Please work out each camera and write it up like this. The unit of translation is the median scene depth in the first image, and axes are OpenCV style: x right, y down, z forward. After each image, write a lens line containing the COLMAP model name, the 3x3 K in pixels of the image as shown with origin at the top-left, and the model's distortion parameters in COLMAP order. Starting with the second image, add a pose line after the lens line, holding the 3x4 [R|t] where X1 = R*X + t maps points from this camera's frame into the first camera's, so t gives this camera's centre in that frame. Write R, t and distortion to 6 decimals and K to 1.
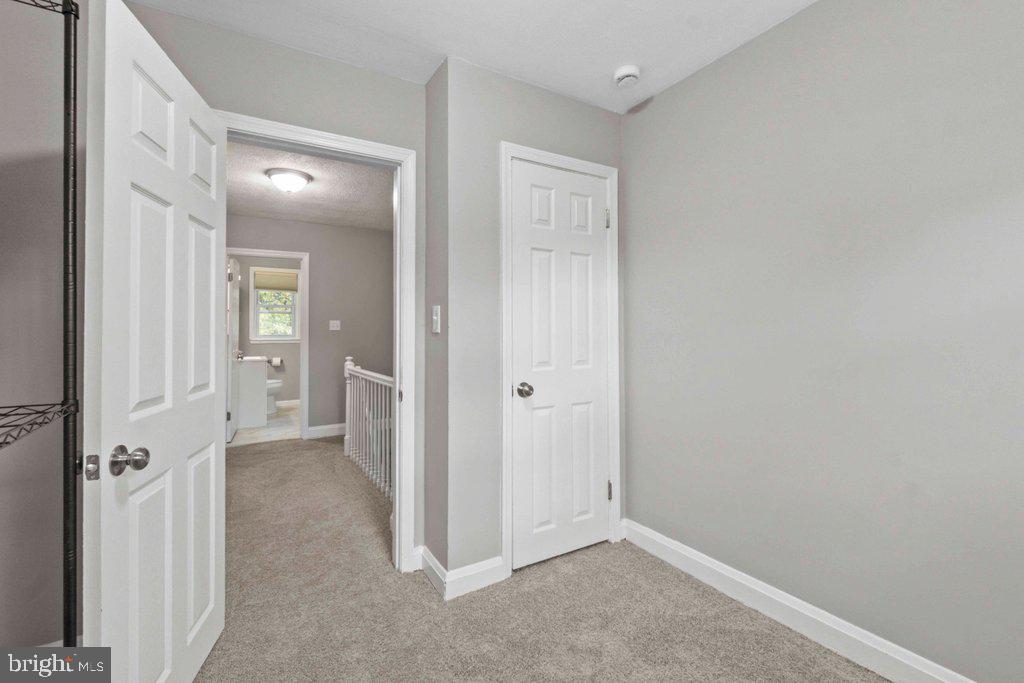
lens RADIAL K [[447.5, 0, 510.4], [0, 447.5, 333.1], [0, 0, 1]] dist [-0.001835, -0.001066]
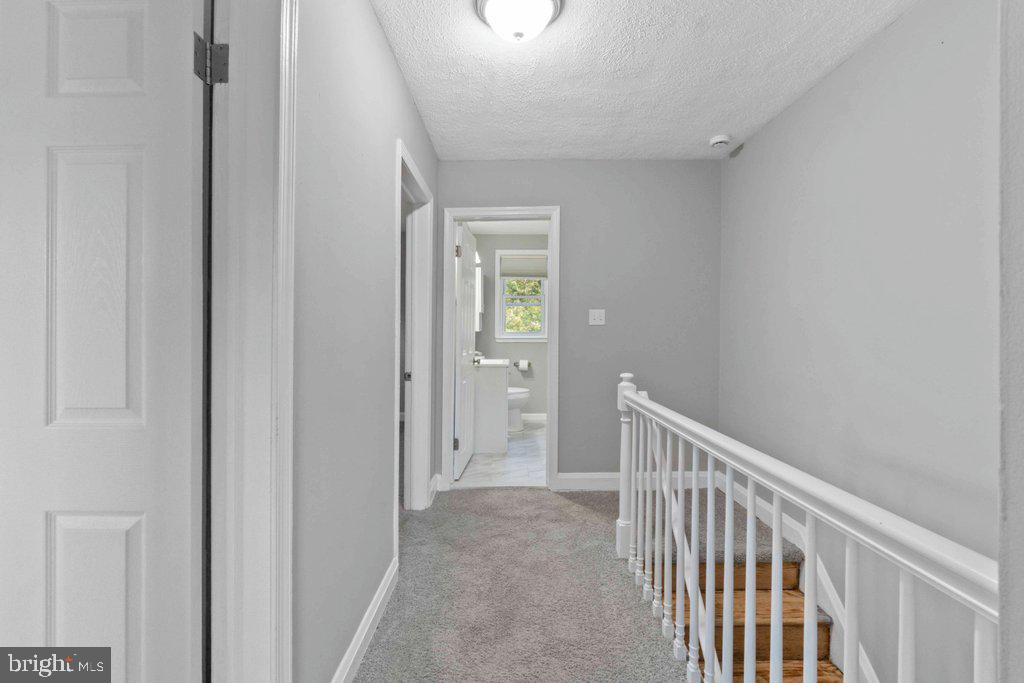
lens RADIAL K [[447.5, 0, 511.2], [0, 447.5, 334.9], [0, 0, 1]] dist [-0.001835, -0.001066]
pose [[0.858625, 0.009175, -0.512523, -0.167188], [-0.005351, 0.999946, 0.008936, 0.002682], [0.512577, -0.004930, 0.858627, 0.384267]]
